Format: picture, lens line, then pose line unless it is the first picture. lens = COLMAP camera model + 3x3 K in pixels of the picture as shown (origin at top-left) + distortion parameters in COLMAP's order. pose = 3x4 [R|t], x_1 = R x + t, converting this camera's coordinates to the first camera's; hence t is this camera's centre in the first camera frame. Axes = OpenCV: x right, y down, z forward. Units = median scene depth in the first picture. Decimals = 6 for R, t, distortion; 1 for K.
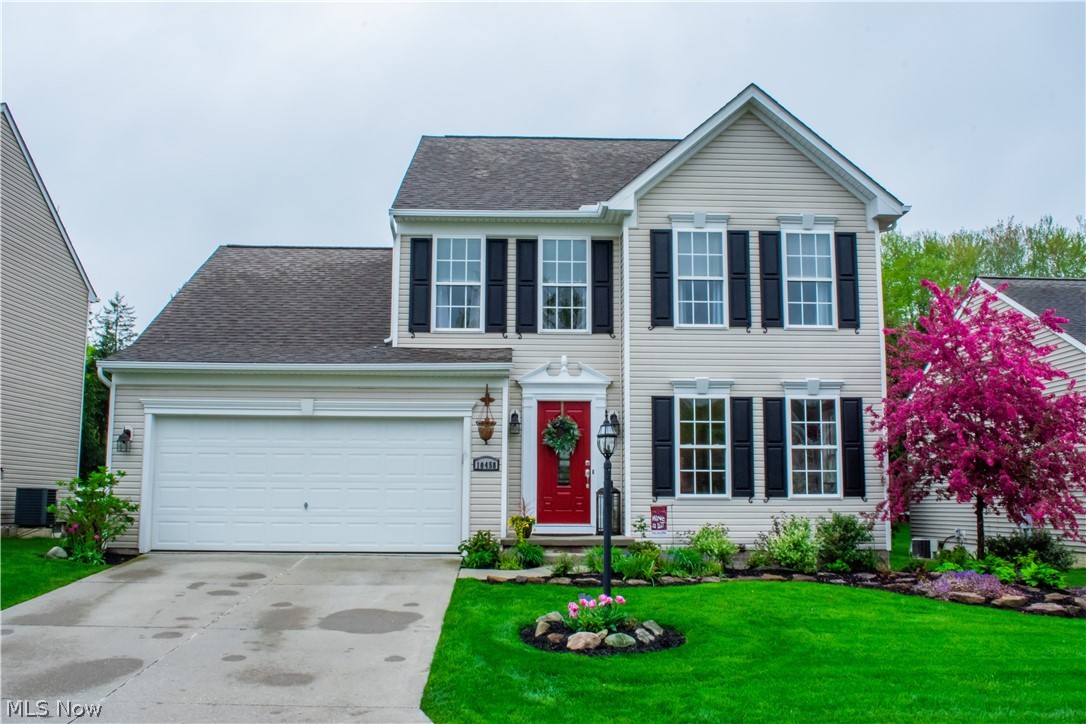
lens RADIAL K [[1031.9, 0, 544.5], [0, 1031.9, 361.6], [0, 0, 1]] dist [-0.077002, 0.000000]
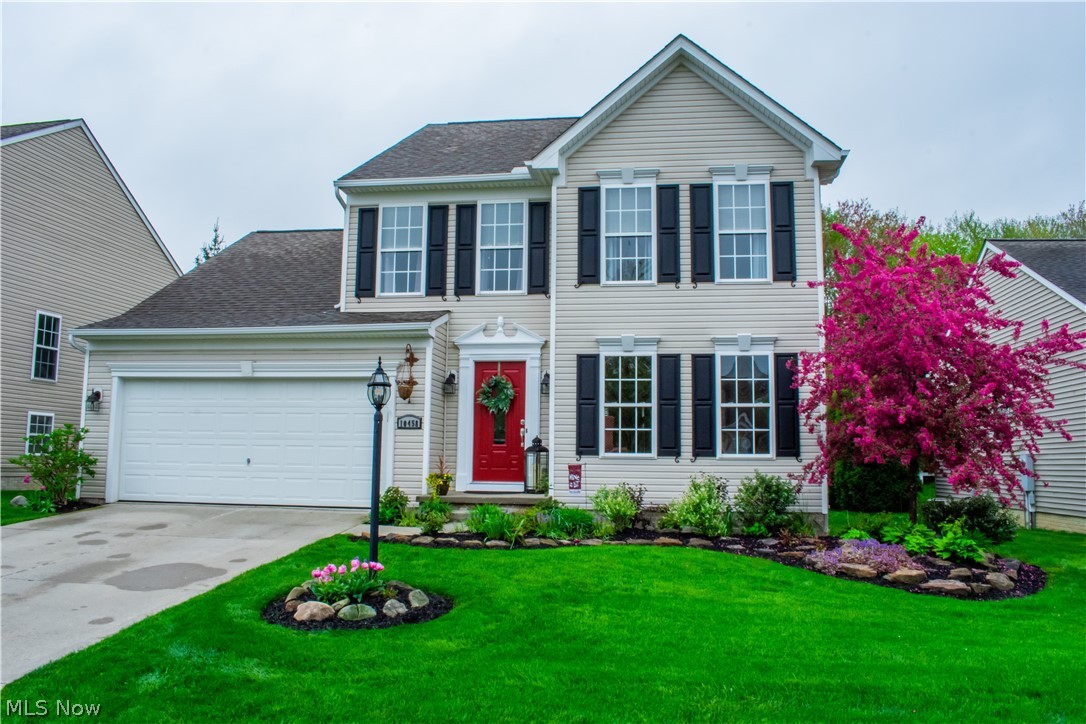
lens RADIAL K [[856.7, 0, 544.1], [0, 856.7, 362.1], [0, 0, 1]] dist [-0.095284, 0.015961]
pose [[0.985721, -0.012679, -0.167911, 0.211363], [0.015684, 0.999739, 0.016584, 0.026866], [0.167657, -0.018981, 0.985663, 0.182329]]
